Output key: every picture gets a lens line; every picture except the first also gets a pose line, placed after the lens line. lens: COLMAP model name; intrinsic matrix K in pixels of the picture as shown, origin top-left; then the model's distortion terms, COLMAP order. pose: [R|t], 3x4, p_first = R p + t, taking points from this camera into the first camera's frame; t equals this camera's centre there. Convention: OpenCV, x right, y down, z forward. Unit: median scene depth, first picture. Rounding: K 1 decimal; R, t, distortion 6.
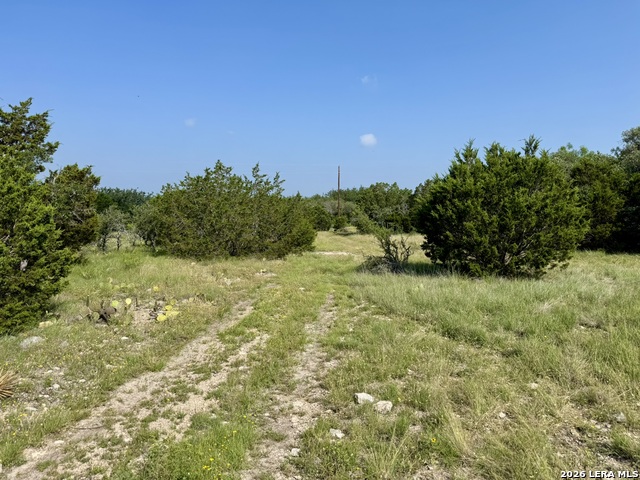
lens RADIAL K [[451.6, 0, 320.0], [0, 451.6, 240.0], [0, 0, 1]] dist [0.062863, -0.088646]
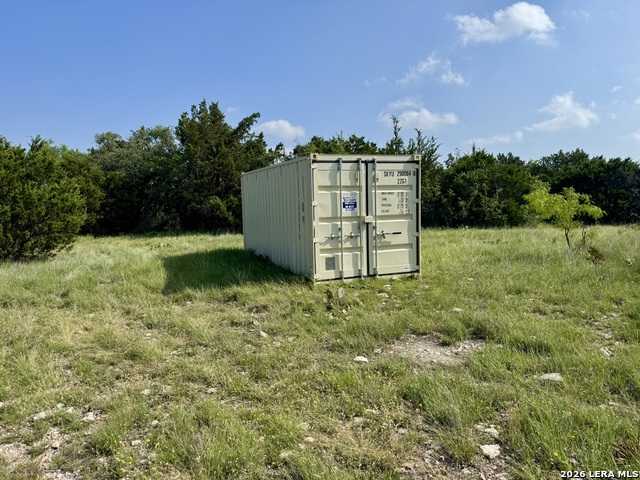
lens RADIAL K [[451.6, 0, 320.0], [0, 451.6, 240.0], [0, 0, 1]] dist [0.062863, -0.088646]
pose [[0.494051, -0.065708, 0.866946, -0.182570], [0.049326, 0.997652, 0.047506, 0.012545], [-0.868033, 0.019292, 0.496132, -0.168050]]
